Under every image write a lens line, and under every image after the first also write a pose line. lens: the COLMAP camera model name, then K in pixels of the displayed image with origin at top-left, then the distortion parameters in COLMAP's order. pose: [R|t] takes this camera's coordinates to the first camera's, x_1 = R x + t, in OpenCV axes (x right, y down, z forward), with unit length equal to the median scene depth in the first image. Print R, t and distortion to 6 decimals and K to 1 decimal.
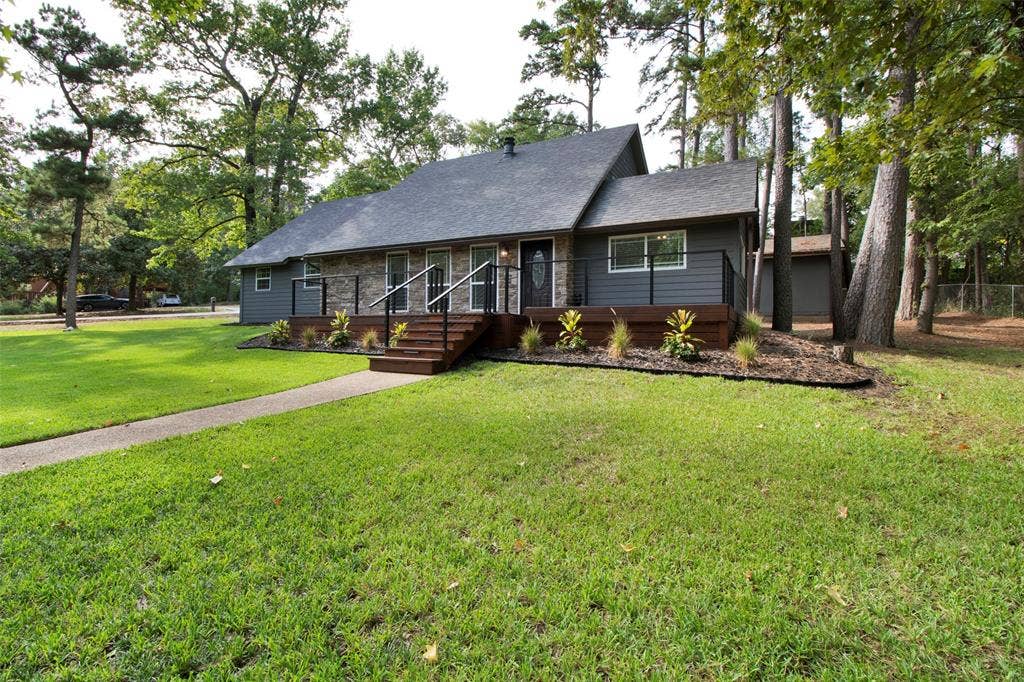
lens RADIAL K [[489.1, 0, 510.4], [0, 489.1, 334.2], [0, 0, 1]] dist [0.003112, -0.015550]
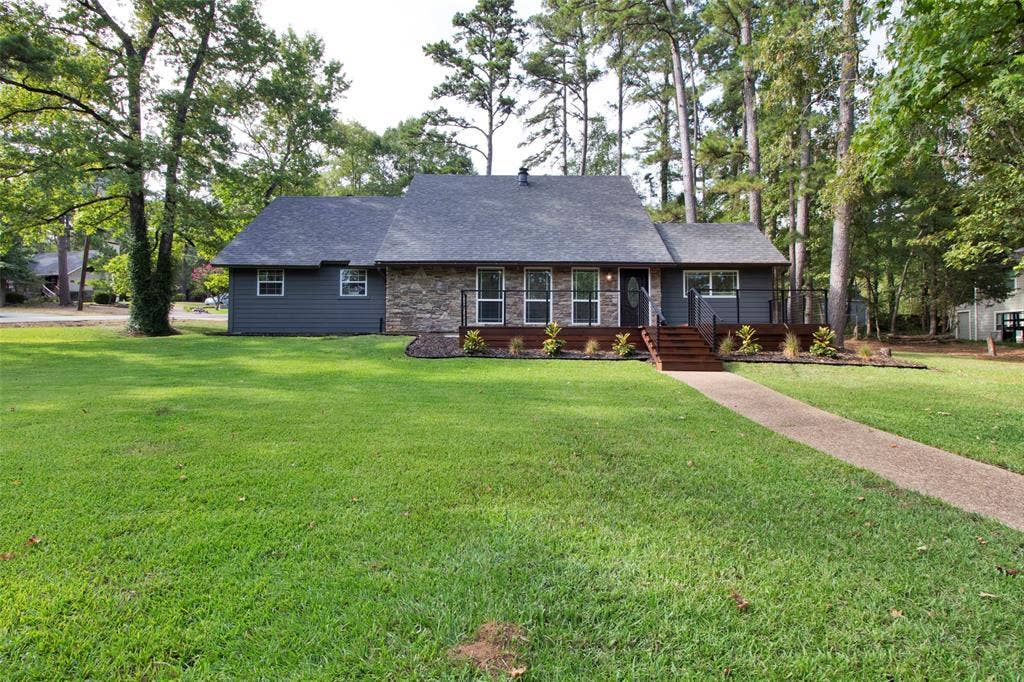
lens RADIAL K [[489.1, 0, 510.4], [0, 489.1, 334.2], [0, 0, 1]] dist [0.003112, -0.015550]
pose [[0.875659, 0.000574, 0.482929, -0.588609], [0.007027, 0.999878, -0.013930, -0.006541], [-0.482878, 0.015591, 0.875549, 0.042678]]
